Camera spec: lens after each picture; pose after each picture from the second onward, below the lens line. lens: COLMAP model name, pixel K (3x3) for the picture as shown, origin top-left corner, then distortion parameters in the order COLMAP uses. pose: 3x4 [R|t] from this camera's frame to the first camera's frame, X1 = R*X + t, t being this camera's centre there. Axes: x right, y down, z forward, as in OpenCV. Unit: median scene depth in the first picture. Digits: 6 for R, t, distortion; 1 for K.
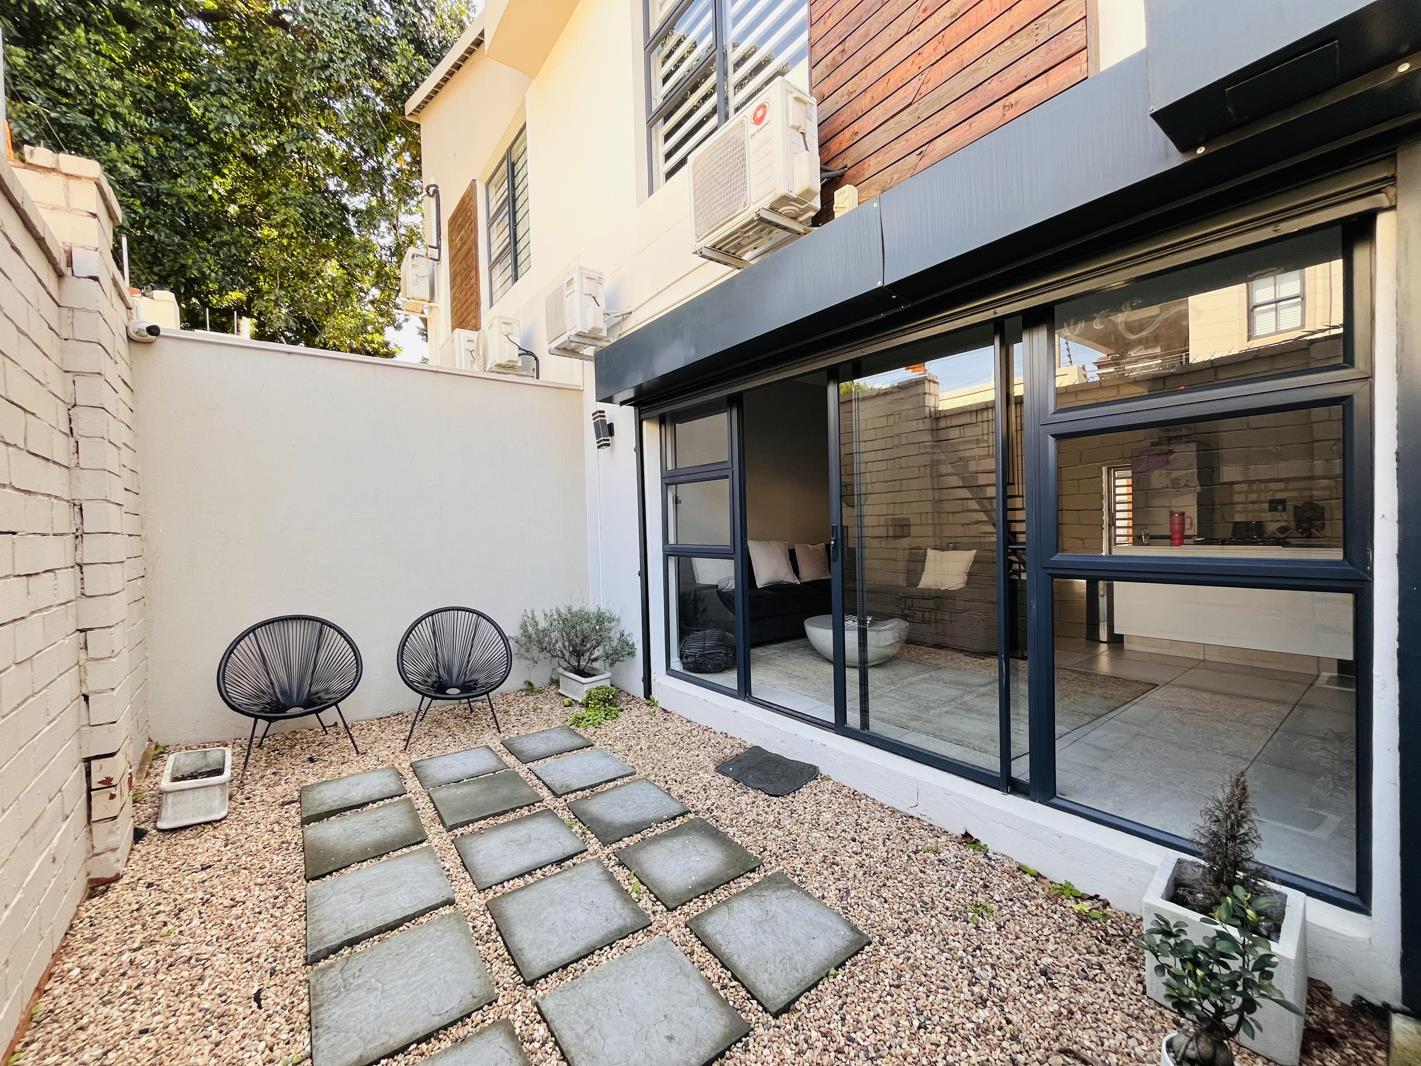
lens RADIAL K [[568.4, 0, 707.5], [0, 568.4, 532.6], [0, 0, 1]] dist [-0.006473, 0.001089]
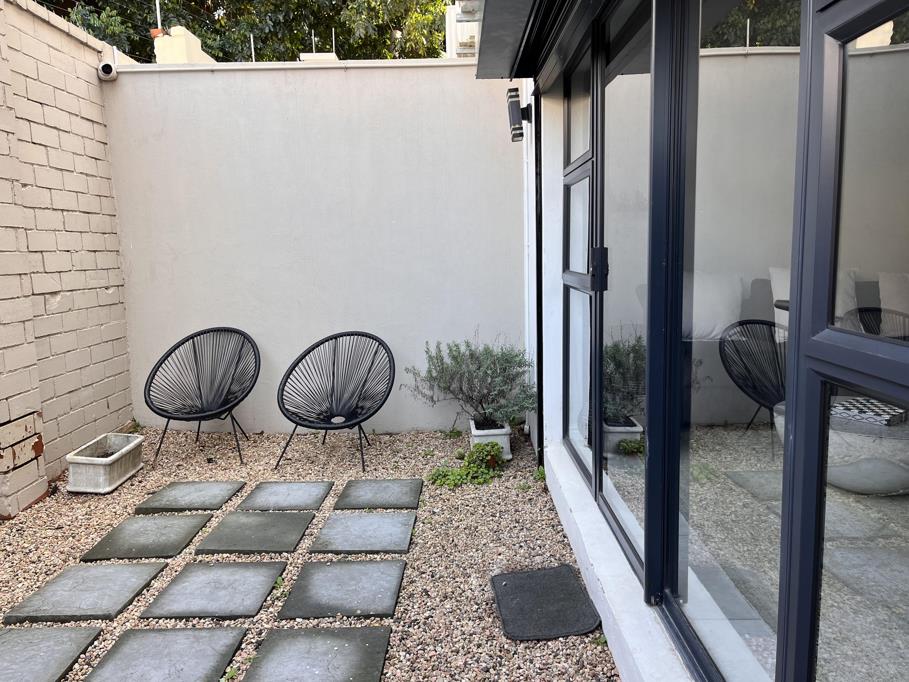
lens RADIAL K [[694.3, 0, 457.0], [0, 694.3, 334.6], [0, 0, 1]] dist [0.033232, -0.047897]
pose [[0.790094, 0.084707, -0.607104, 0.563443], [-0.004506, 0.991182, 0.132431, -0.020329], [0.612969, -0.101897, 0.783509, 0.324873]]
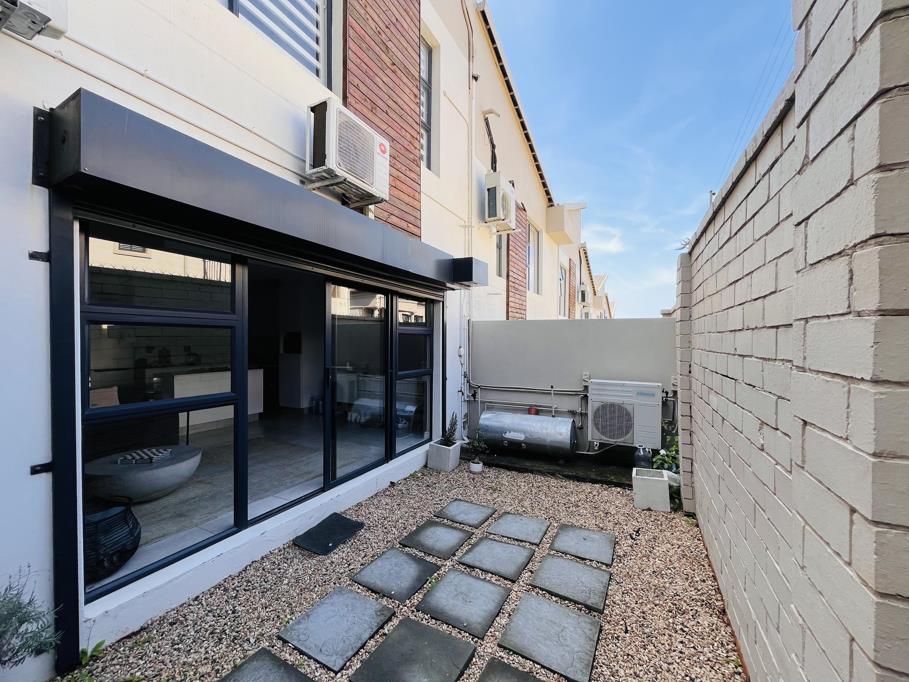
lens RADIAL K [[363.6, 0, 452.8], [0, 363.6, 340.5], [0, 0, 1]] dist [-0.006473, 0.001089]
pose [[-0.417500, 0.026269, 0.908297, -1.008344], [0.021683, 0.999585, -0.018942, -0.069502], [-0.908418, 0.011786, -0.417897, 1.213298]]
